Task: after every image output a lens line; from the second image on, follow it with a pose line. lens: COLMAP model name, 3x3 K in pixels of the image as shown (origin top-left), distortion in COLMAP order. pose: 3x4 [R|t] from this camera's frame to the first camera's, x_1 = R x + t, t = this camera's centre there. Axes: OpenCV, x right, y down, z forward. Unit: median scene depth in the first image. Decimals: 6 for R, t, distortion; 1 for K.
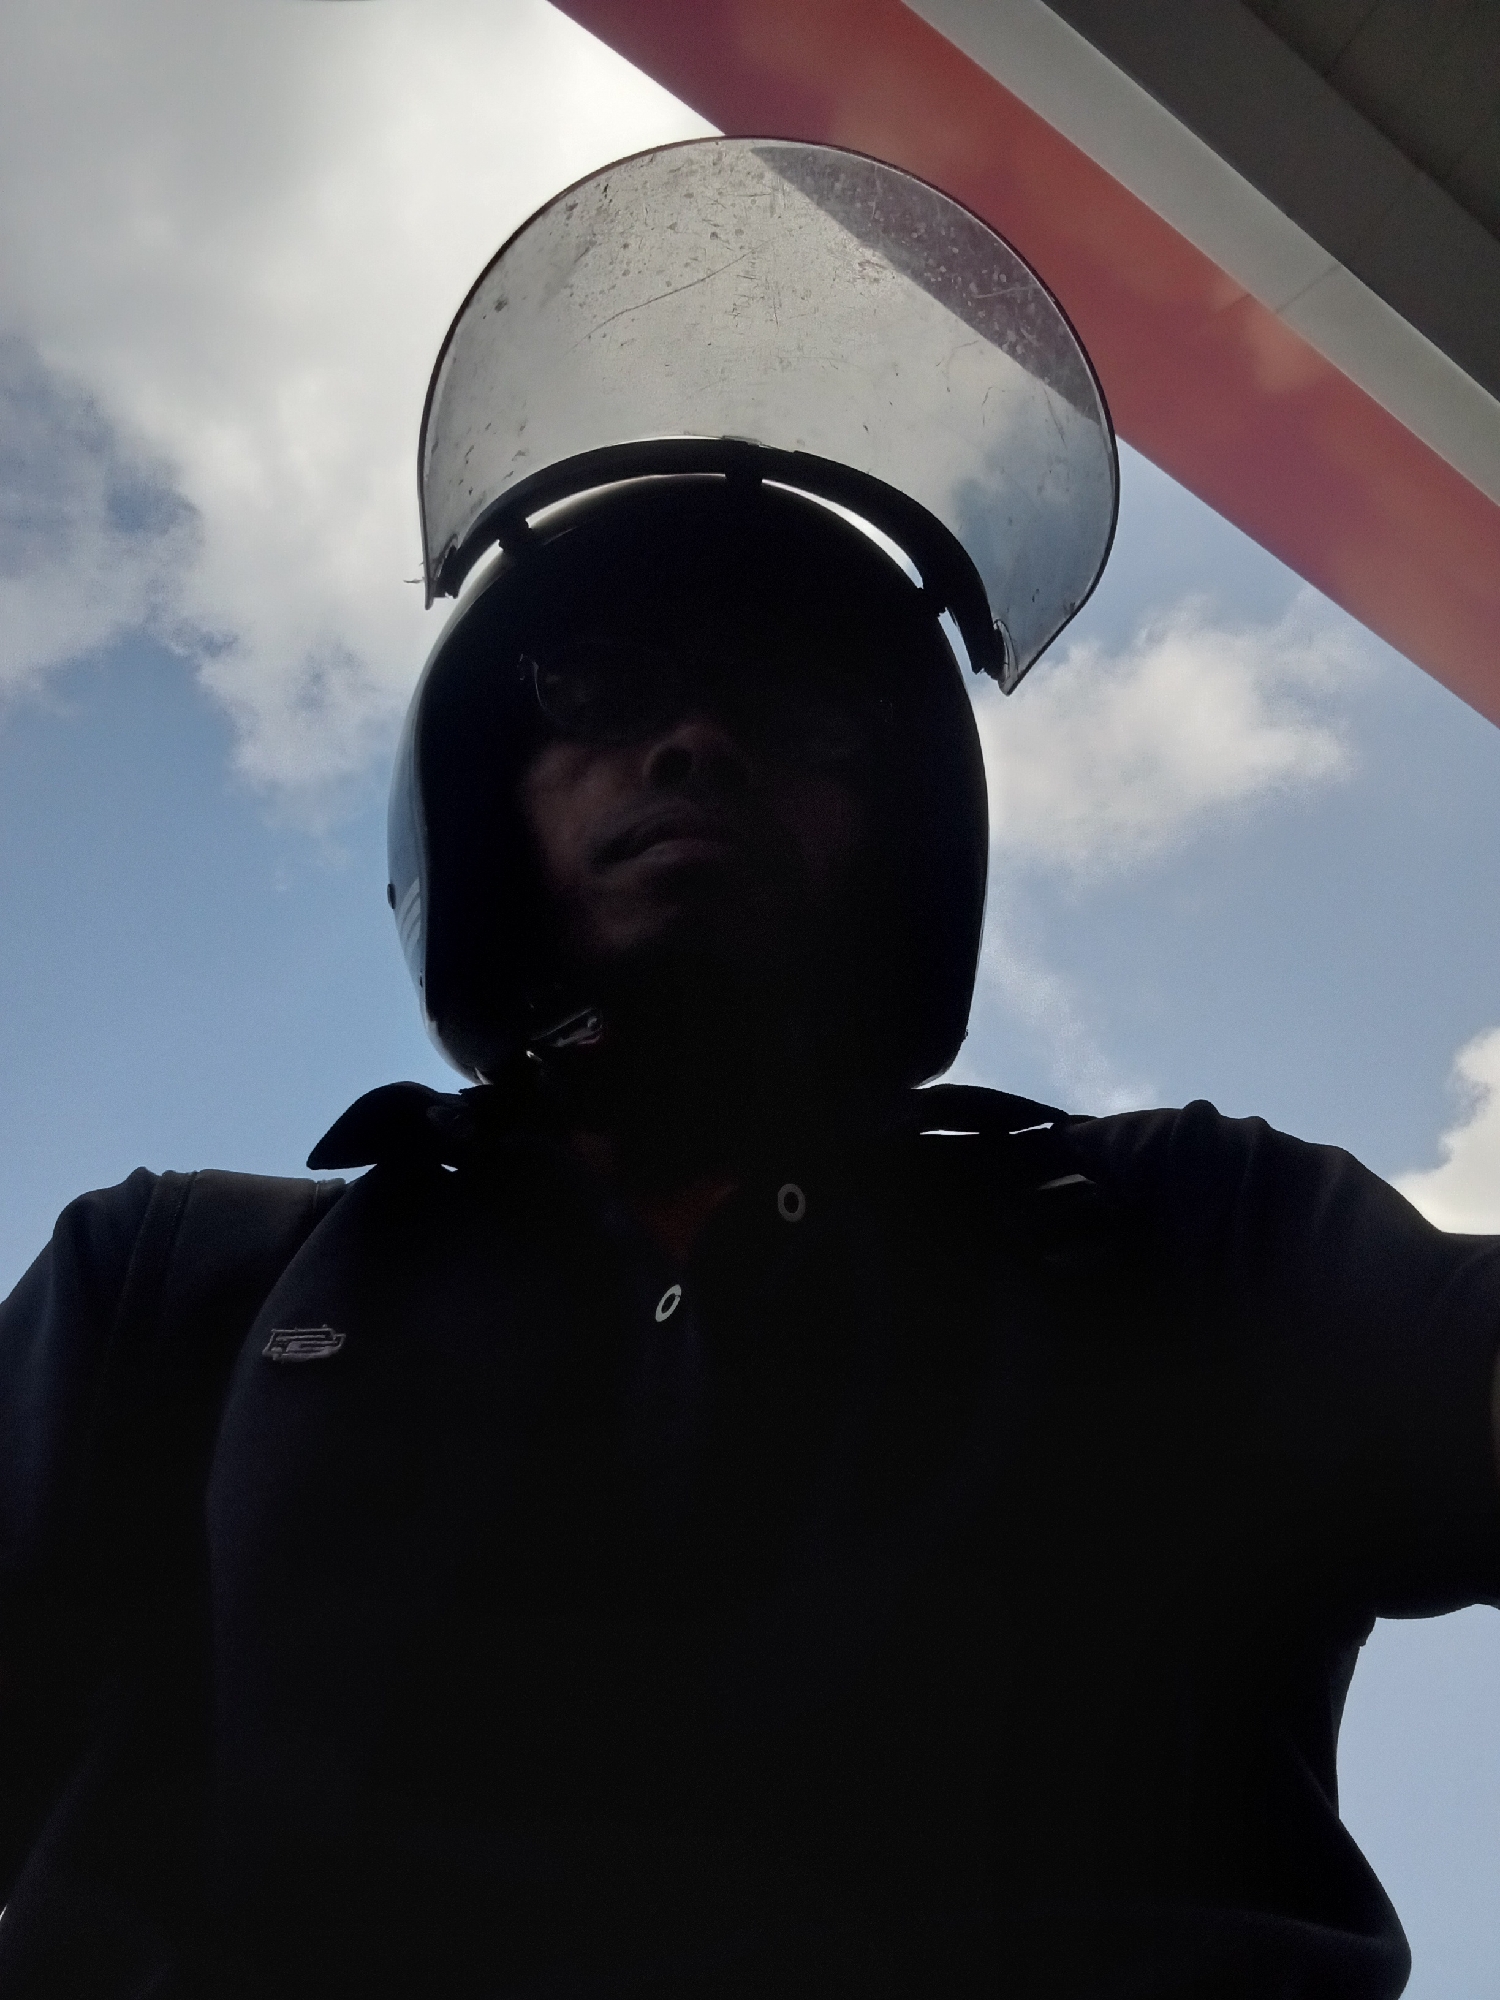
lens RADIAL K [[1534.7, 0, 752.0], [0, 1534.7, 1078.4], [0, 0, 1]] dist [0.034071, -0.001470]
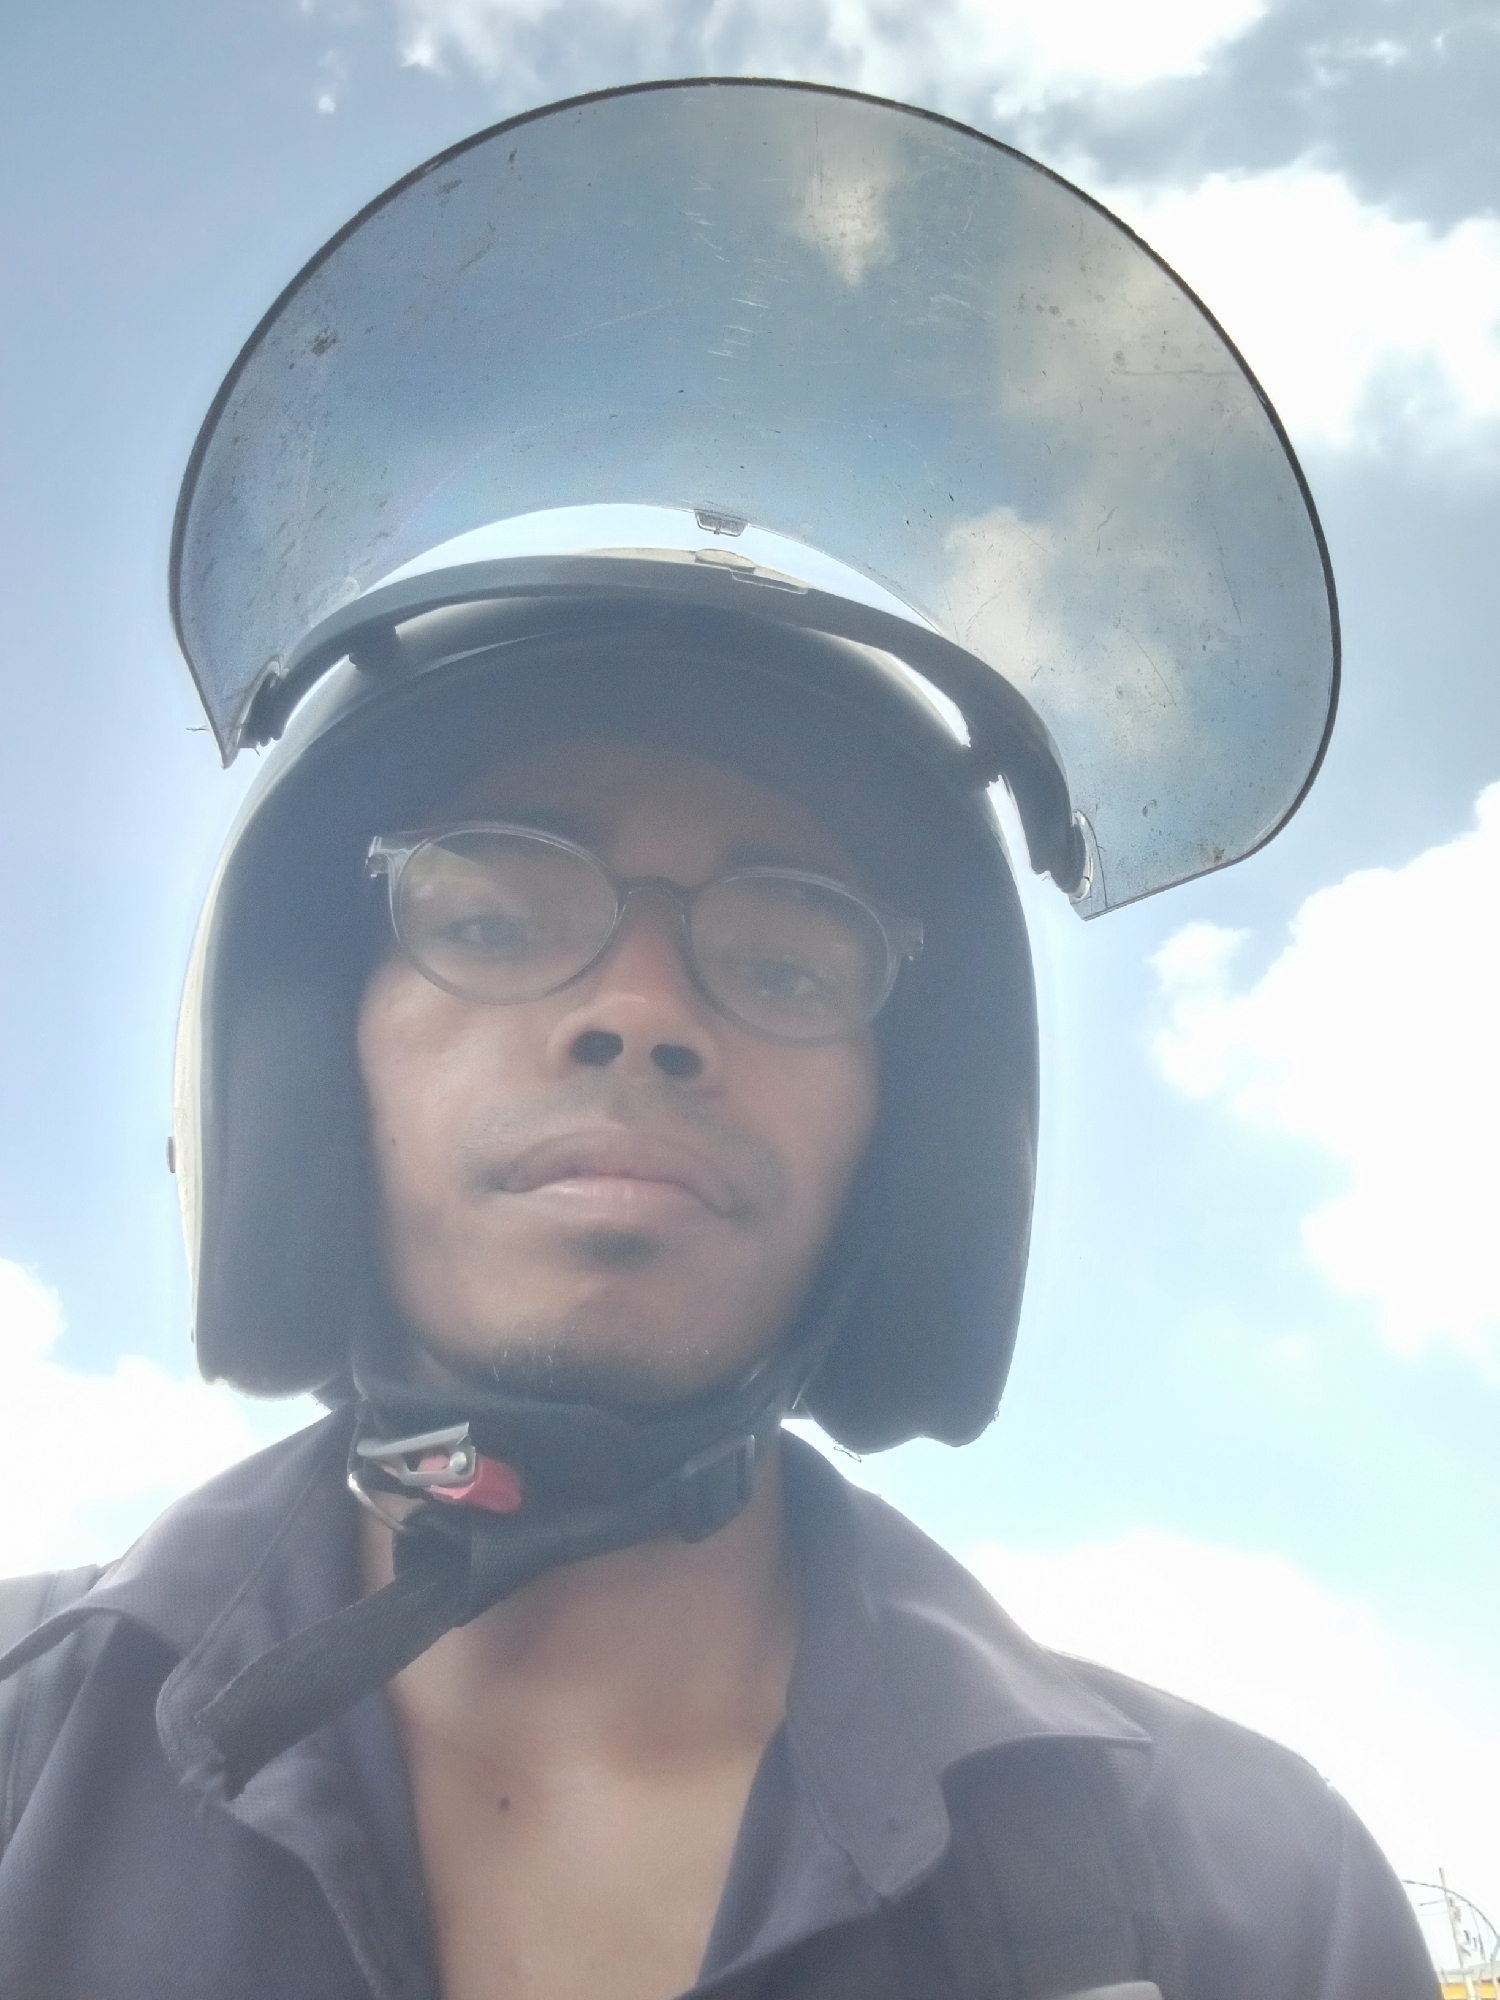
lens RADIAL K [[1534.7, 0, 752.0], [0, 1534.7, 1078.4], [0, 0, 1]] dist [0.034071, -0.001470]
pose [[0.997335, 0.059976, 0.041534, -0.008335], [-0.062366, 0.996315, 0.058883, -0.225335], [-0.037850, -0.061316, 0.997400, 0.333367]]
